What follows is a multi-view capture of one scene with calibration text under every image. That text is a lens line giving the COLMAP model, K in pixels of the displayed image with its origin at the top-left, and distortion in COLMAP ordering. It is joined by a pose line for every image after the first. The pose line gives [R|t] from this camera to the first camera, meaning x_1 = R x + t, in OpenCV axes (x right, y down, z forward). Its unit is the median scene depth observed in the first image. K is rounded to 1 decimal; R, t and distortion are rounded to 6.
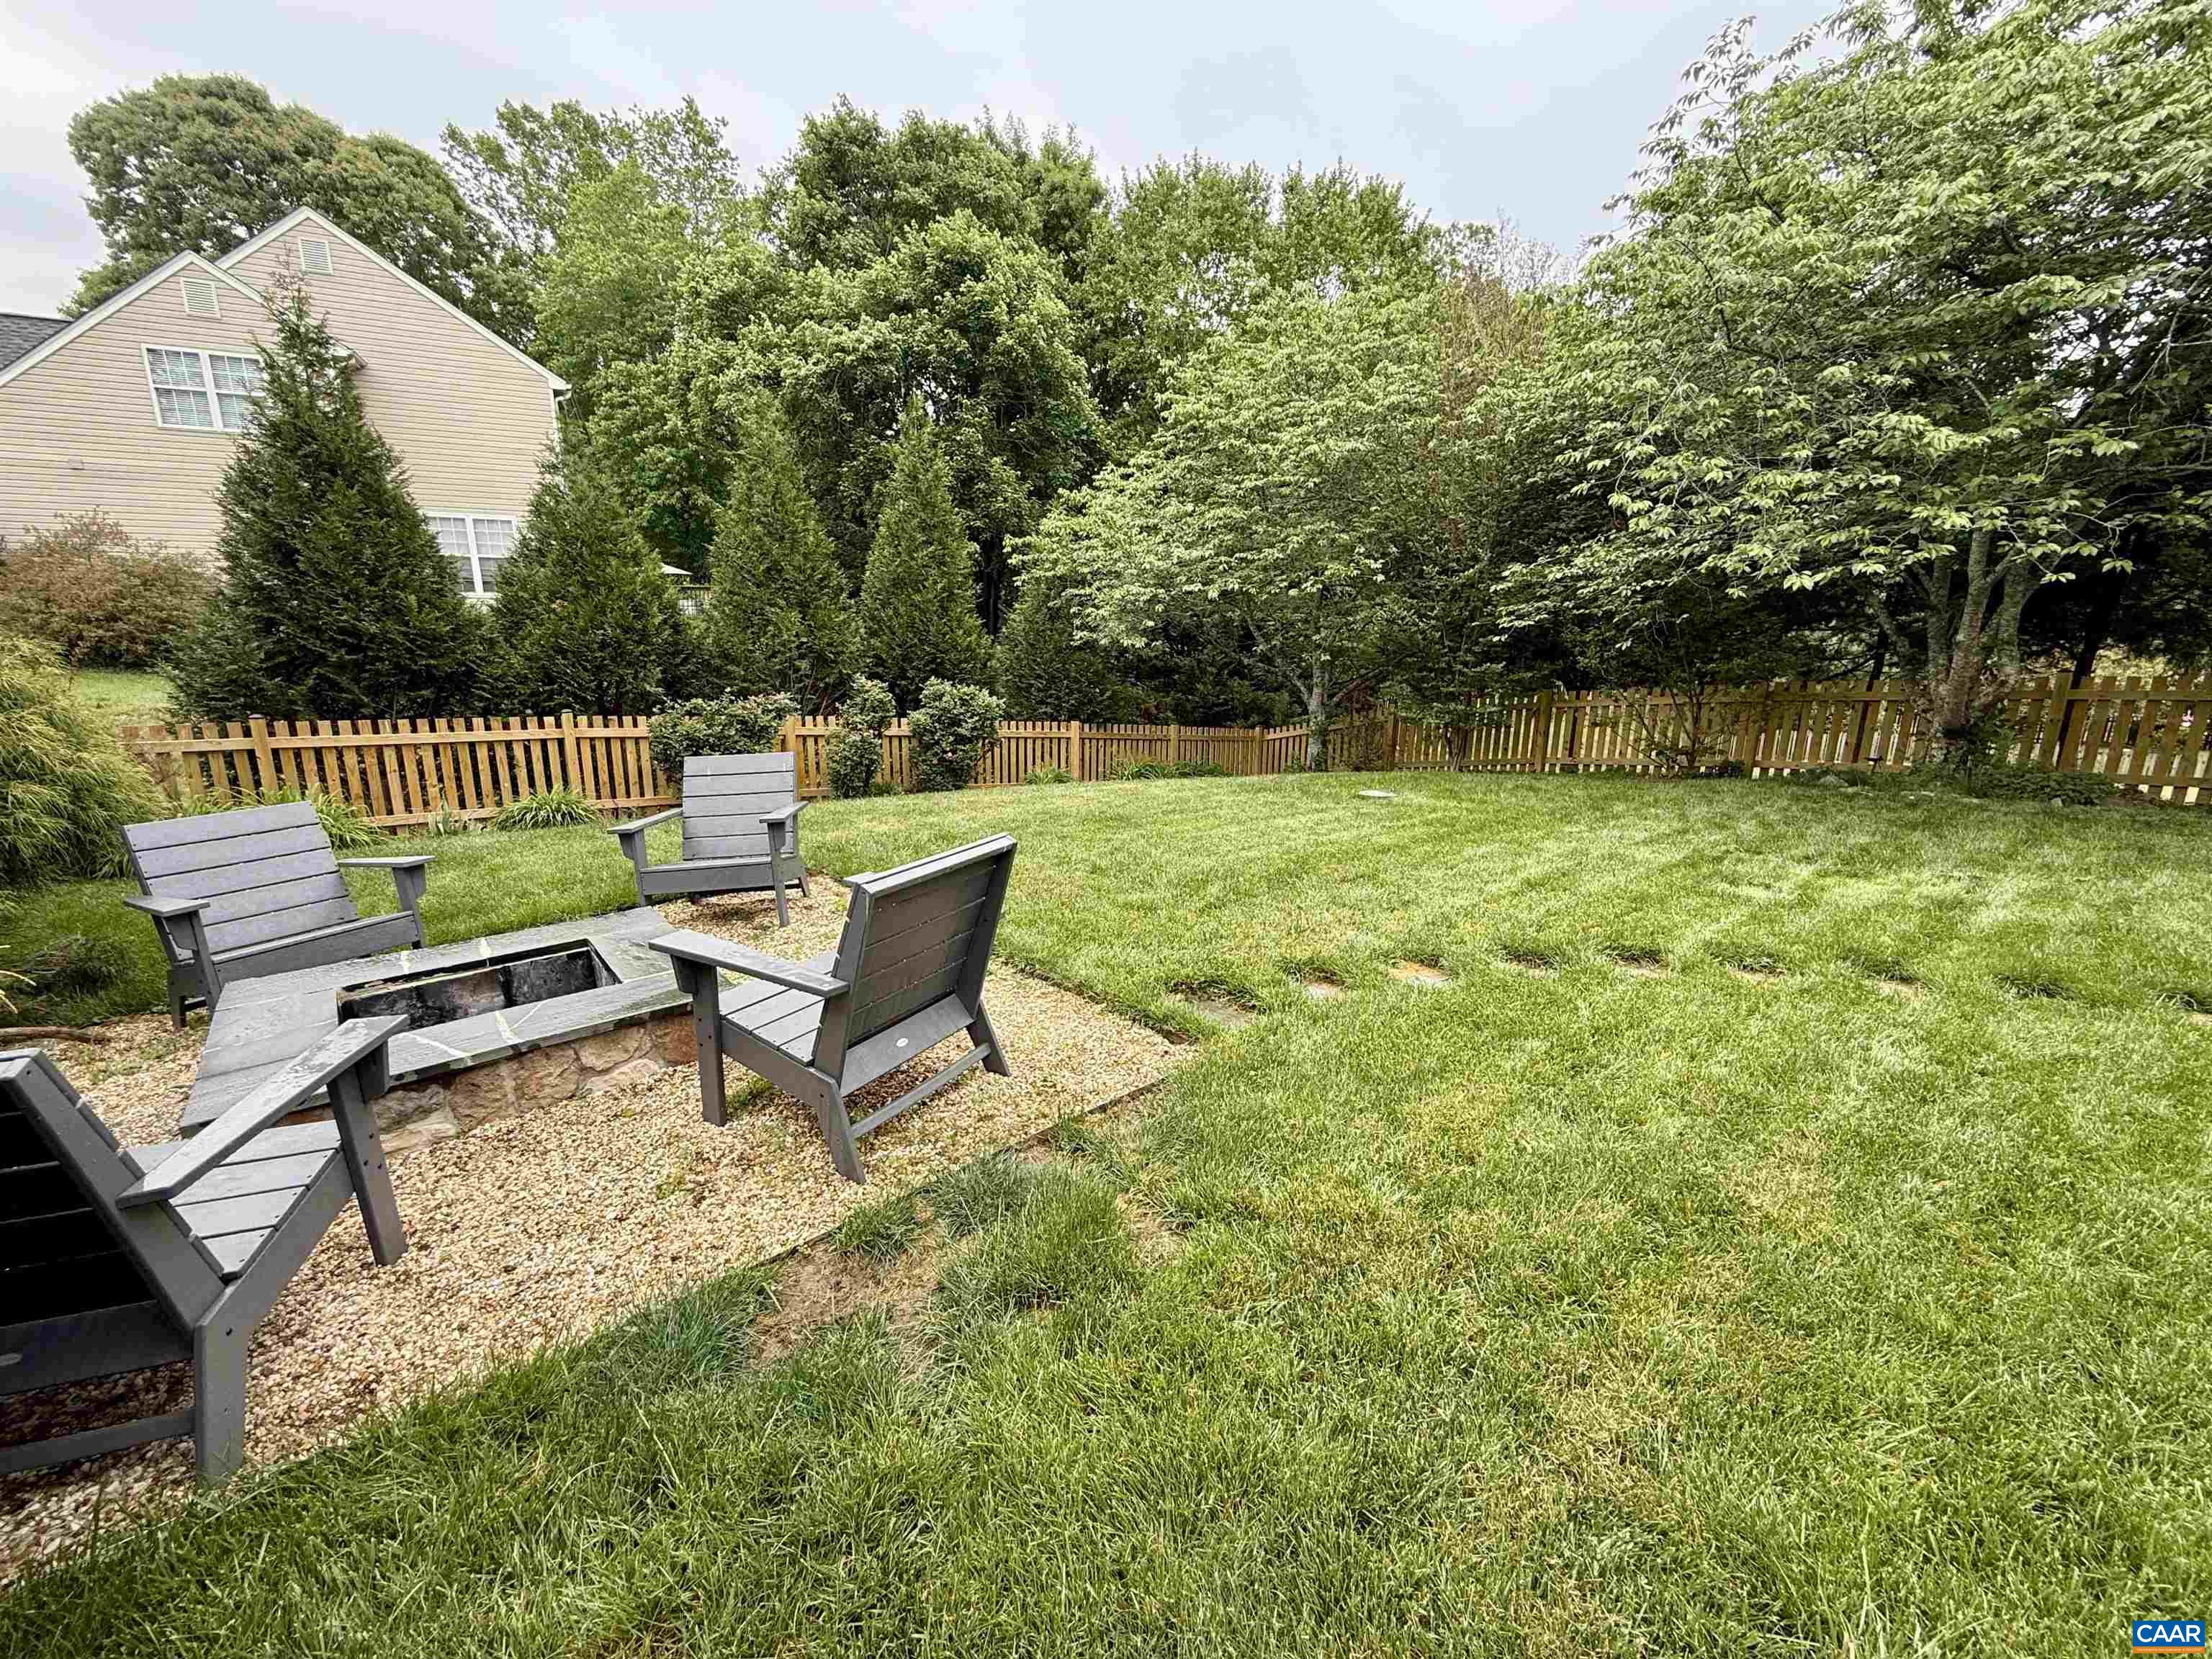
lens RADIAL K [[878.0, 0, 1104.5], [0, 878.0, 828.0], [0, 0, 1]] dist [0.000676, -0.000622]
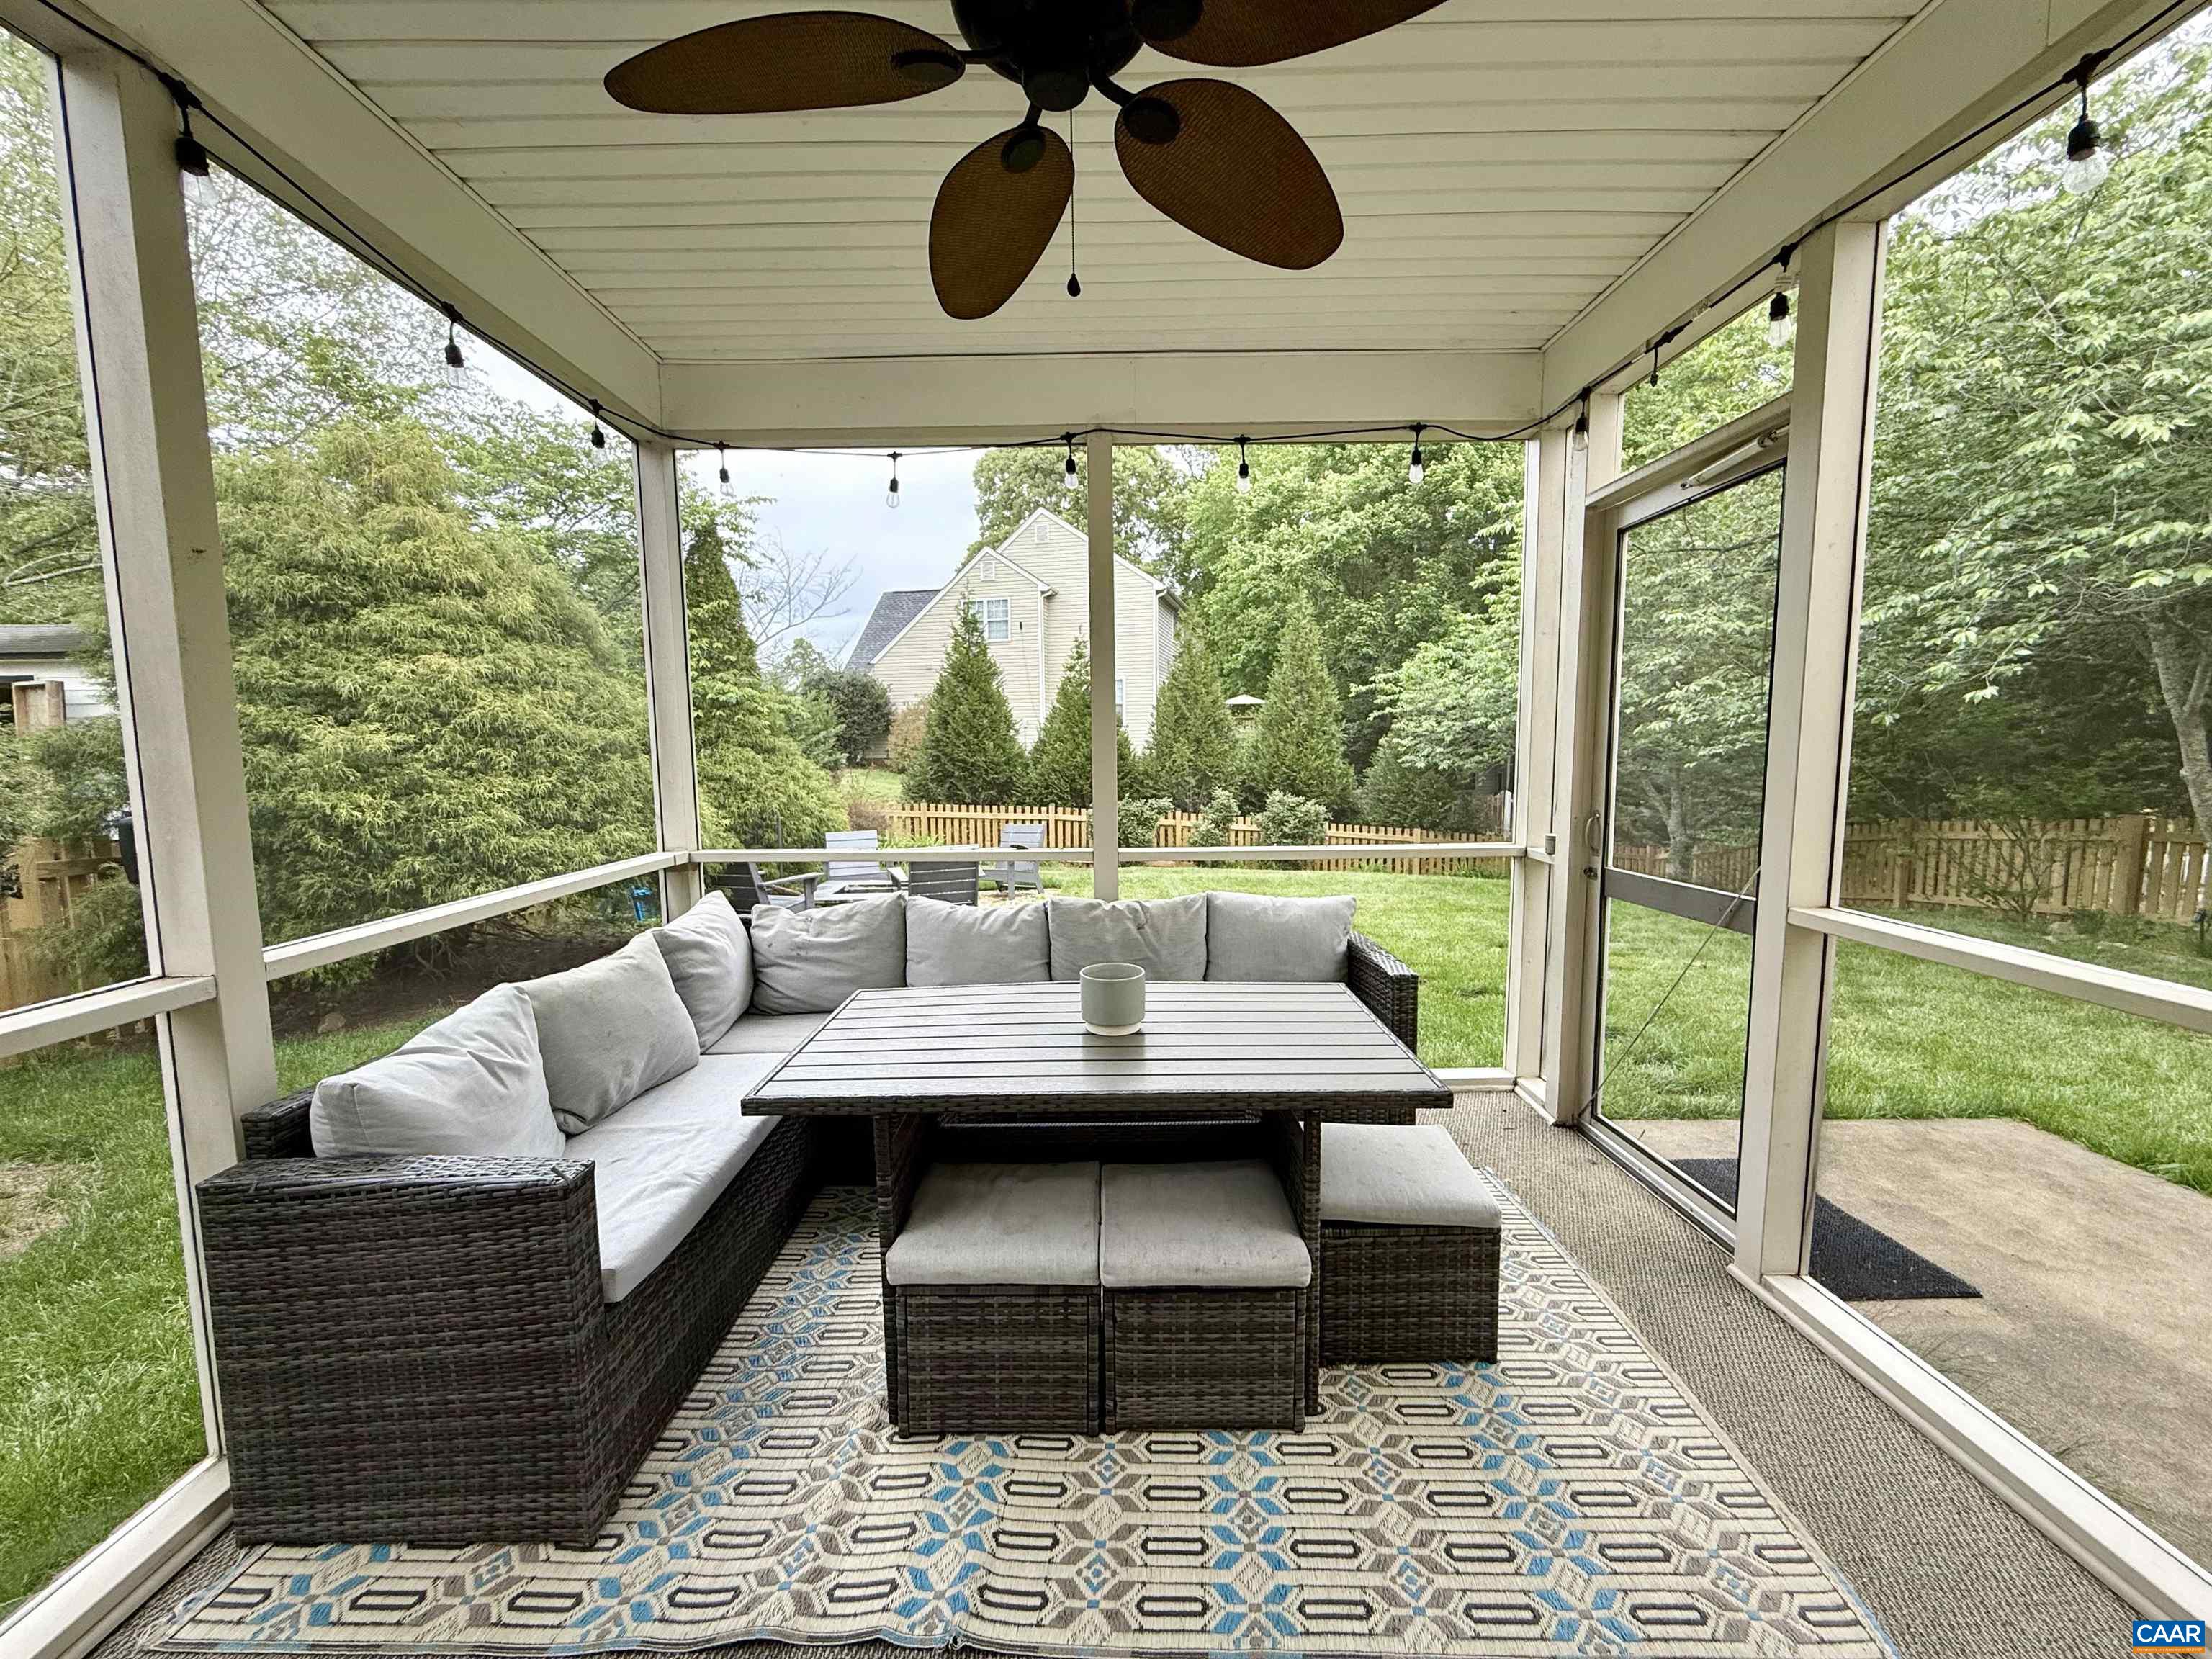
lens RADIAL K [[878.0, 0, 1106.4], [0, 878.0, 828.1], [0, 0, 1]] dist [0.000676, -0.000622]
pose [[0.772182, 0.048809, -0.633524, 0.485128], [-0.125540, 0.989111, -0.076812, 0.028979], [0.622876, 0.138846, 0.769901, -0.232450]]
